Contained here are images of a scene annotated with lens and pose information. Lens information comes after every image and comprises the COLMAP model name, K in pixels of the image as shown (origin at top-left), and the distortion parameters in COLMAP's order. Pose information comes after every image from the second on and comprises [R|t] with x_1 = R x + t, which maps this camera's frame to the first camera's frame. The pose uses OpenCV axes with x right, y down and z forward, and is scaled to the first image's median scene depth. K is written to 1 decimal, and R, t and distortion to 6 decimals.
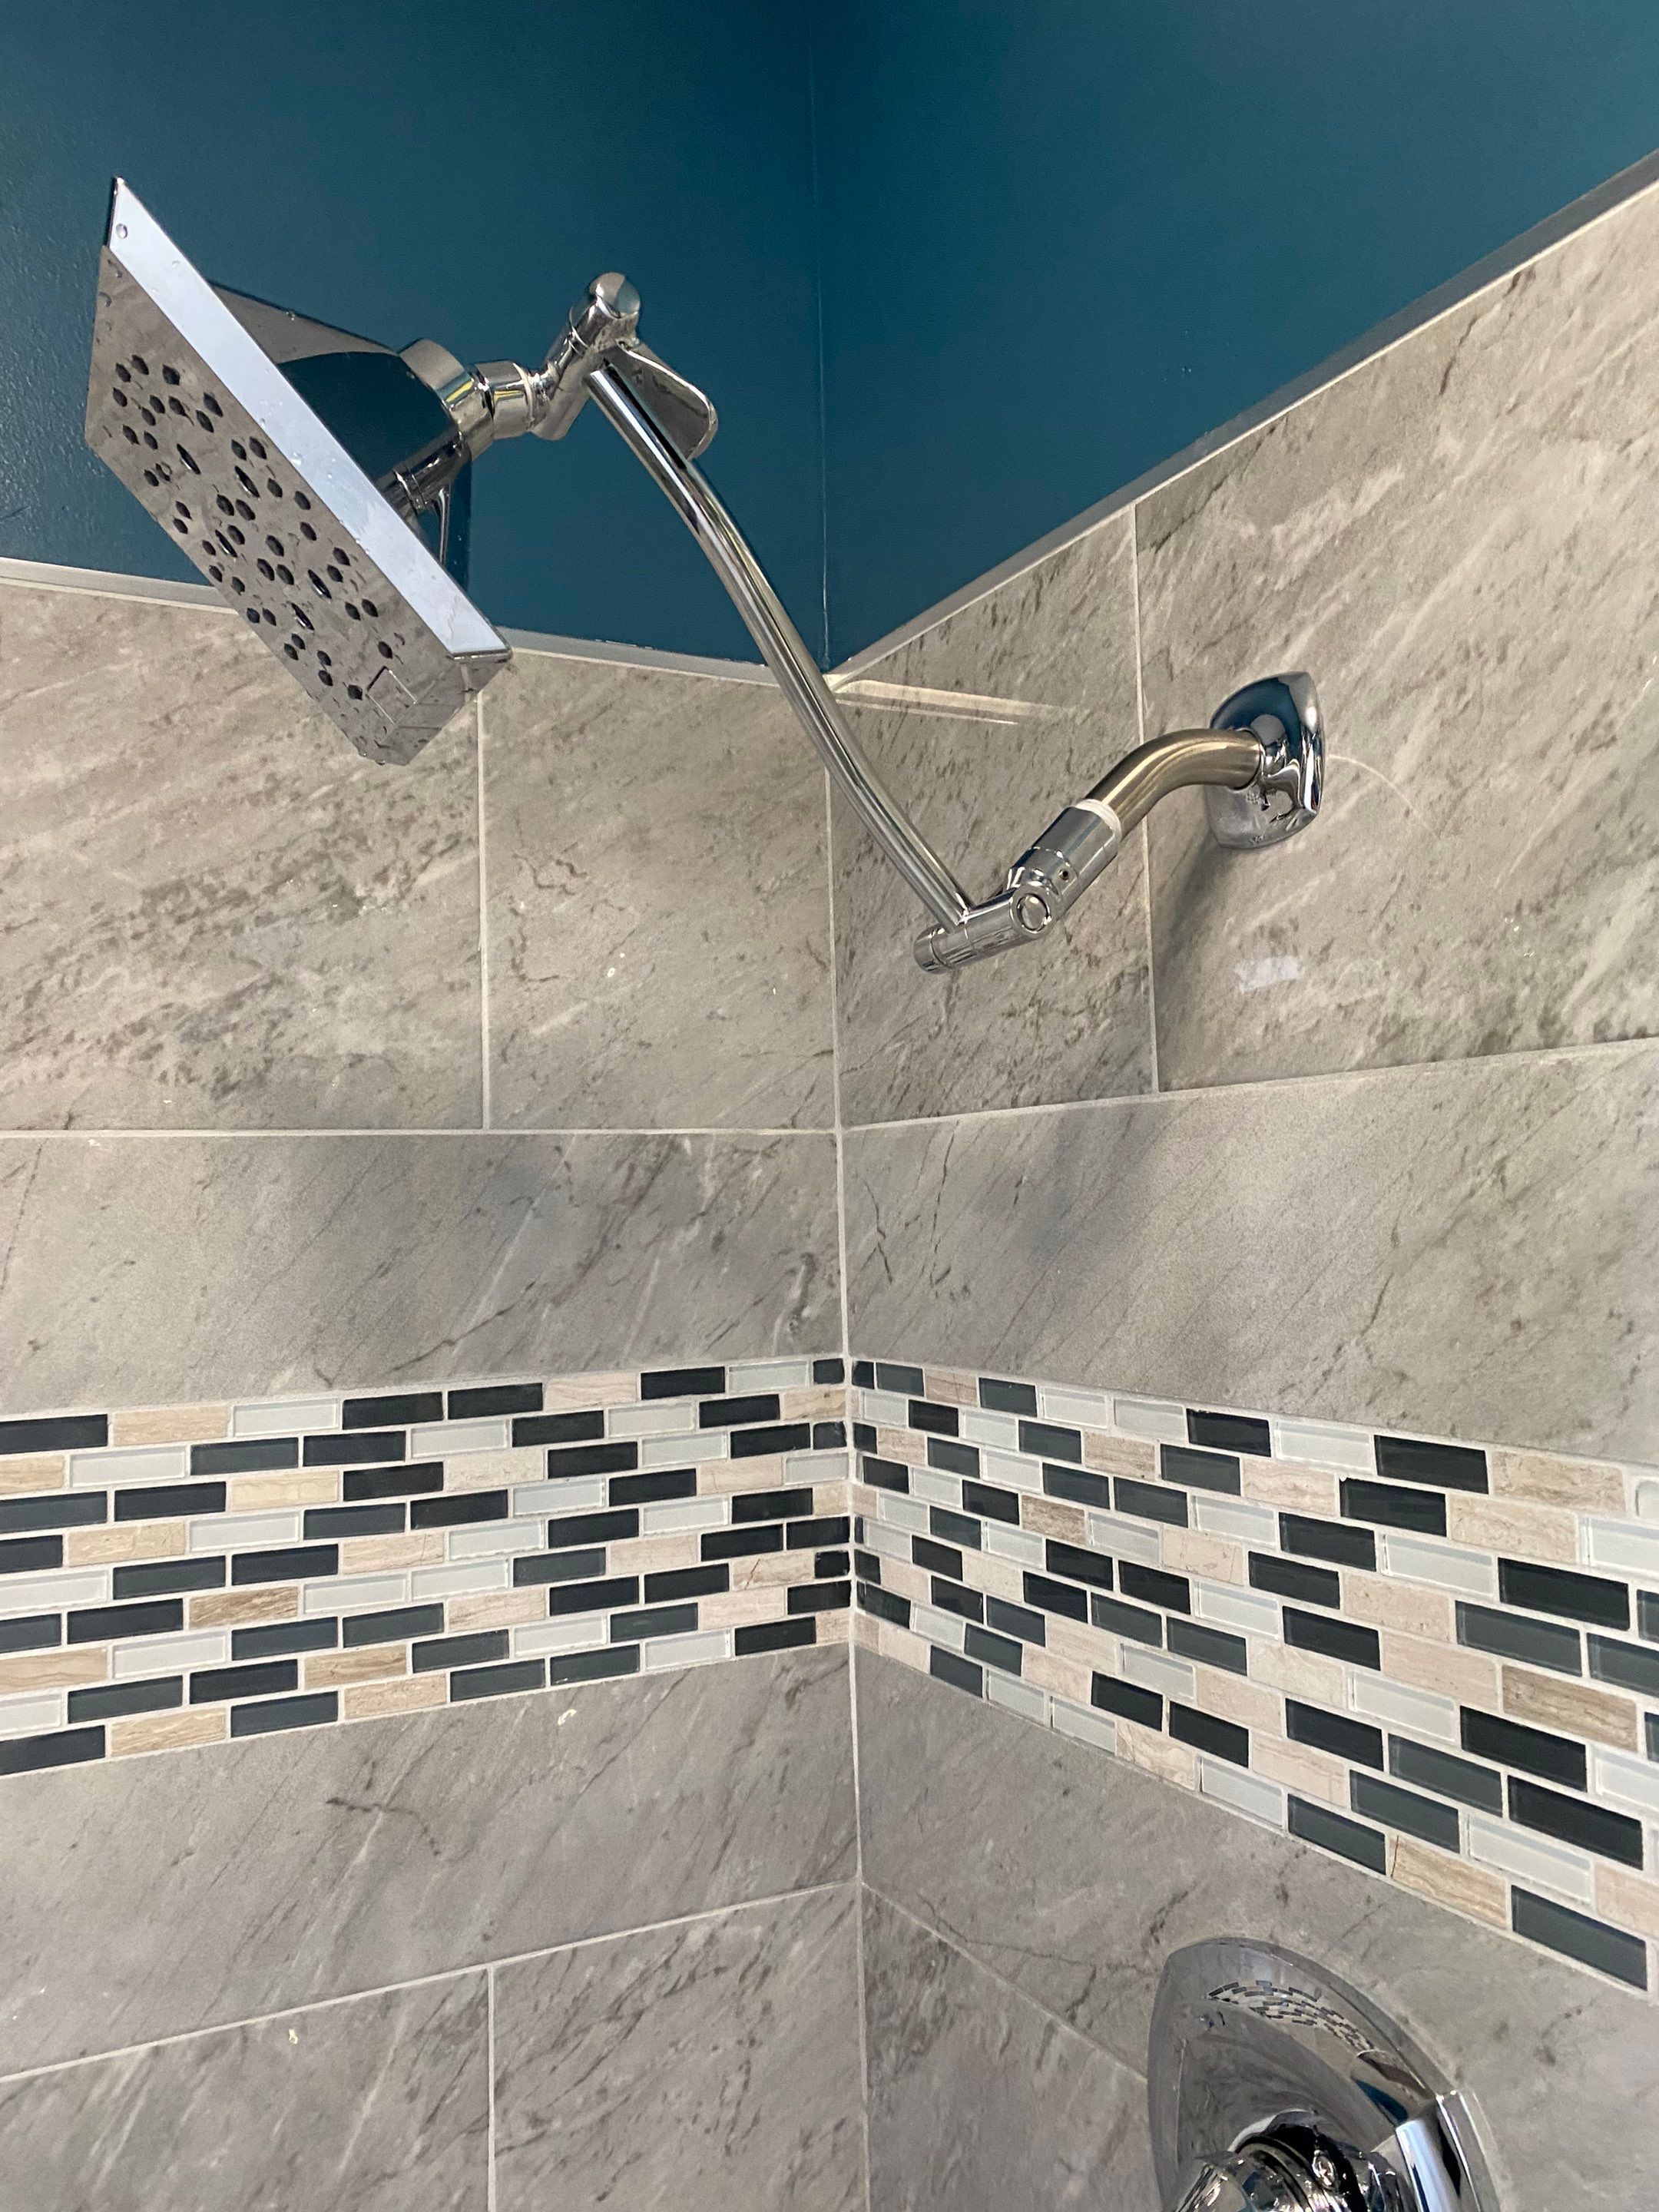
lens RADIAL K [[1707.9, 0, 837.2], [0, 1707.9, 1075.6], [0, 0, 1]] dist [0.010606, -0.011654]
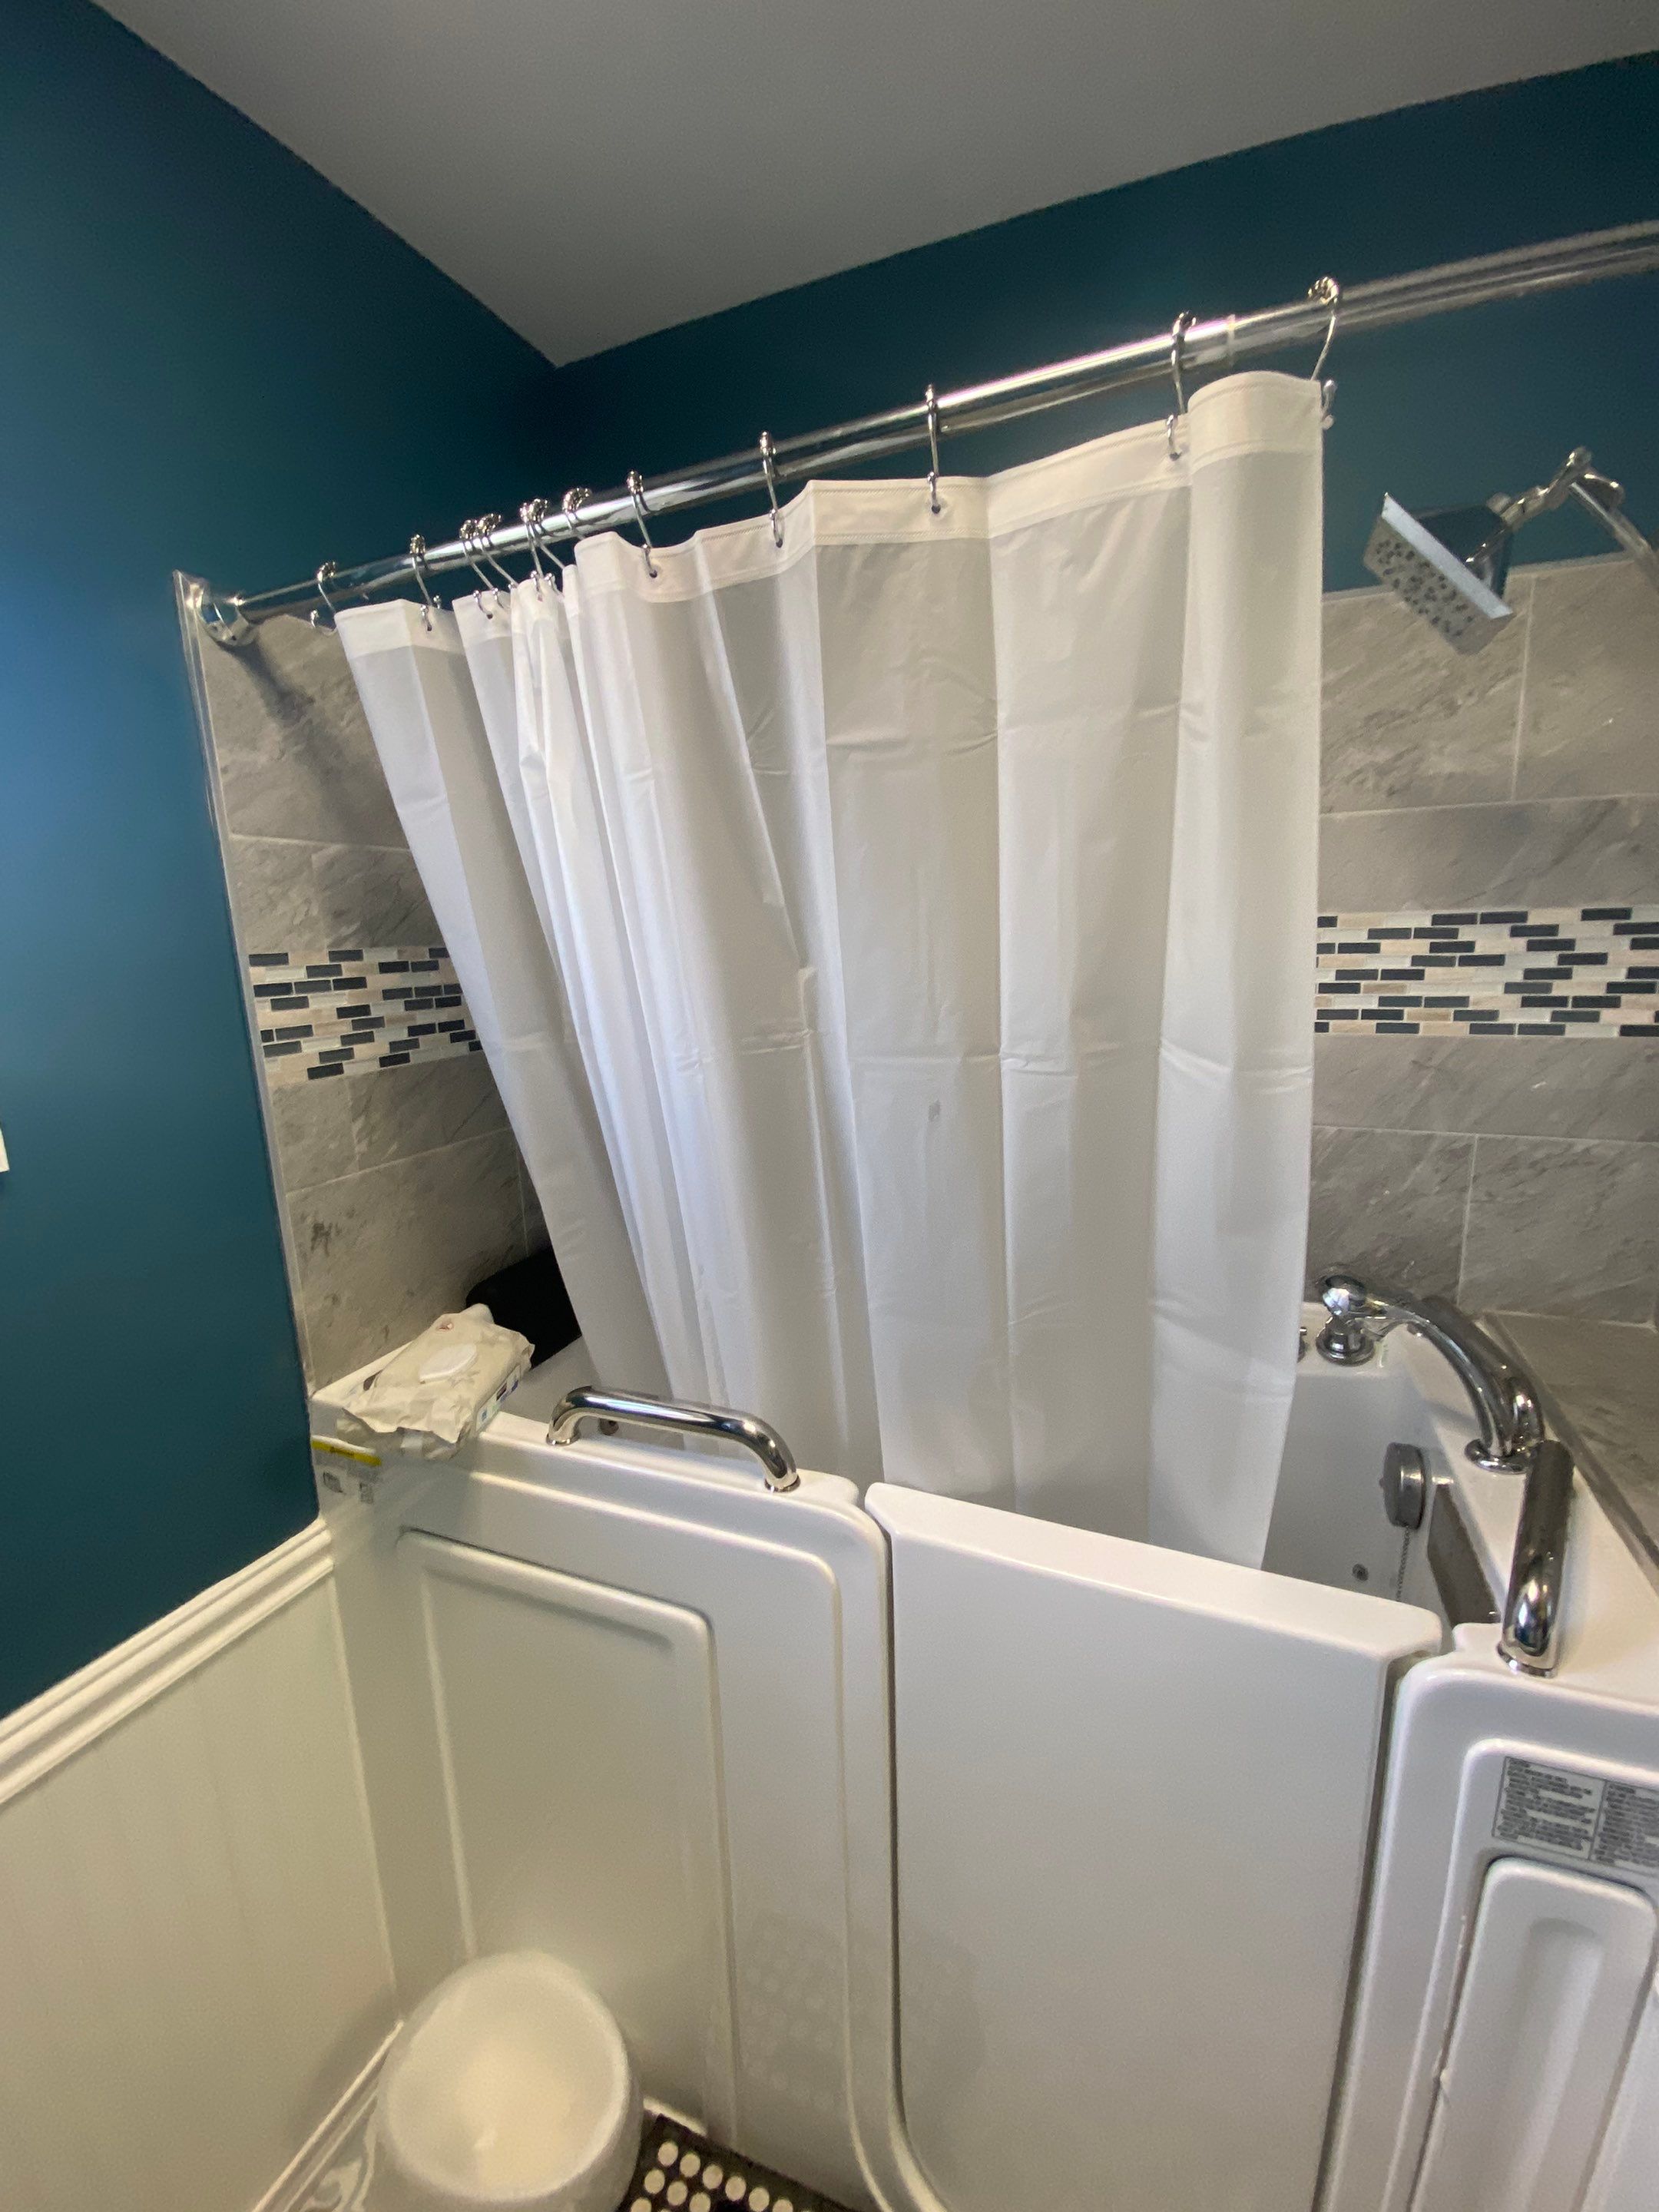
lens RADIAL K [[908.7, 0, 826.8], [0, 908.7, 1099.5], [0, 0, 1]] dist [-0.000059, -0.008272]
pose [[0.639052, 0.152789, -0.753835, 0.203034], [0.076143, 0.962691, 0.259670, 0.032336], [0.765385, -0.223342, 0.603576, -0.593398]]
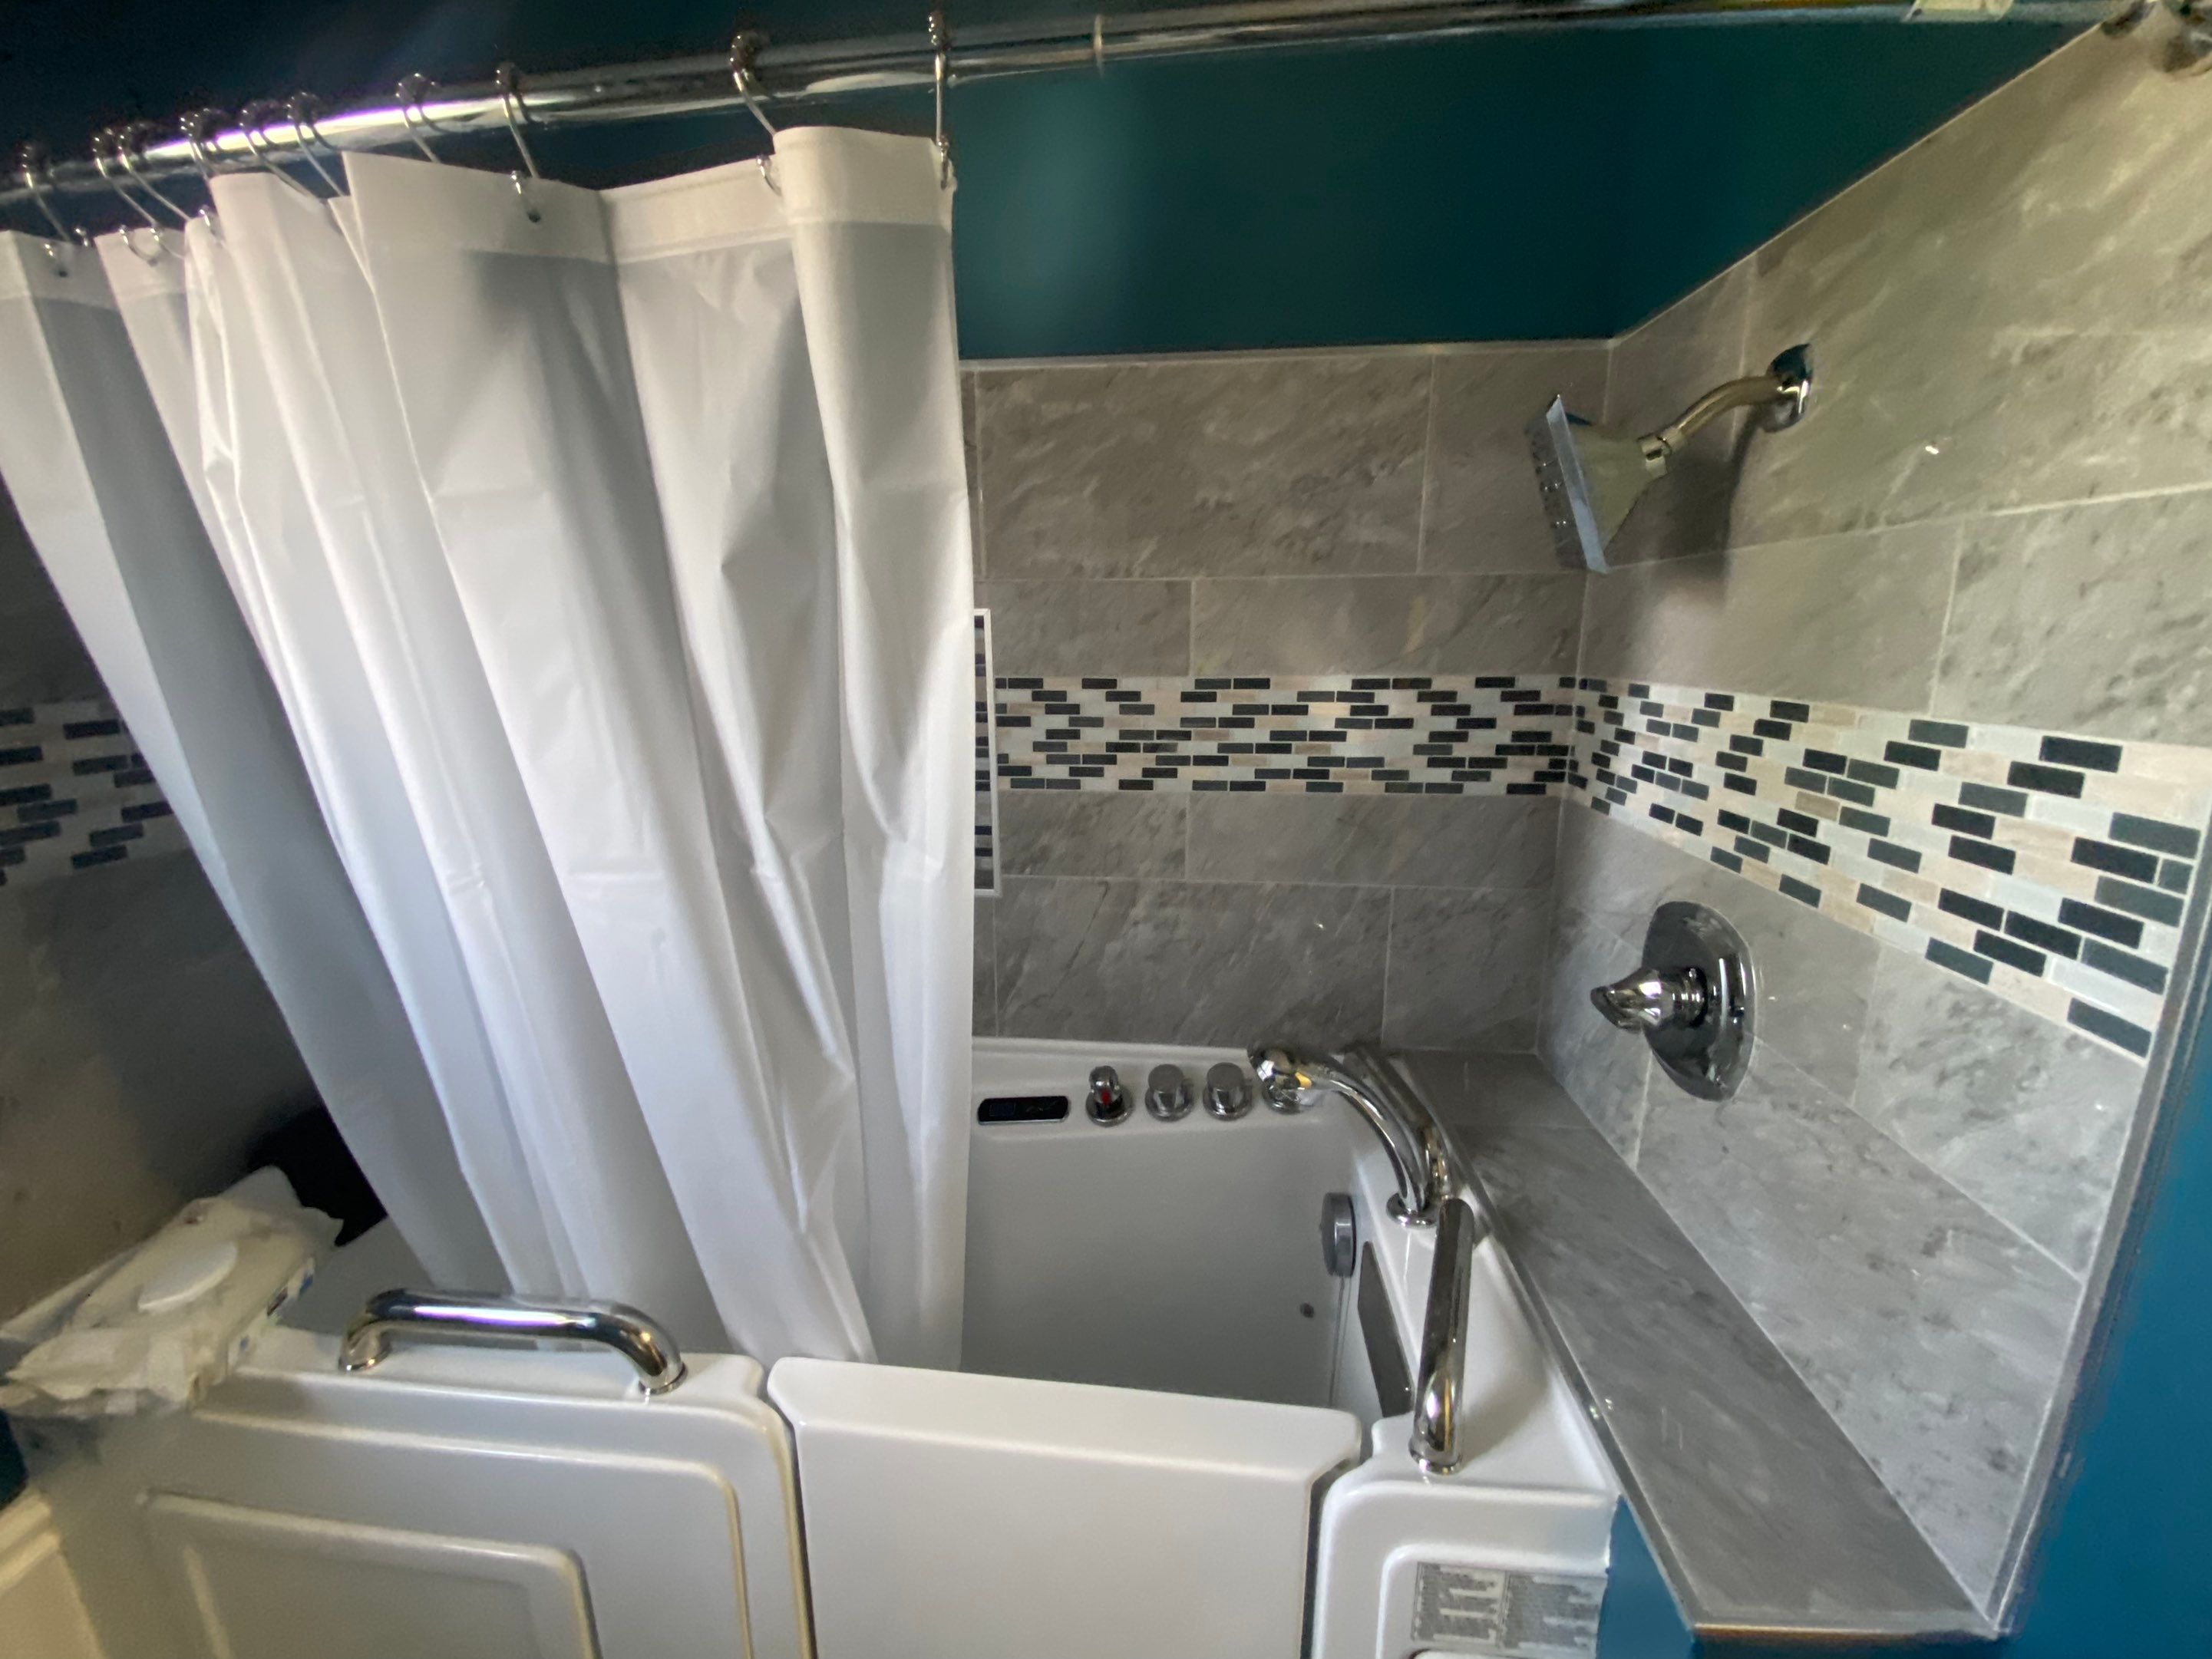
lens RADIAL K [[913.2, 0, 1087.0], [0, 913.2, 841.2], [0, 0, 1]] dist [0.062730, -0.038094]
pose [[0.828205, 0.147623, -0.540634, 0.187295], [0.026147, 0.953455, 0.300401, -0.013836], [0.559816, -0.262930, 0.785795, -0.444570]]
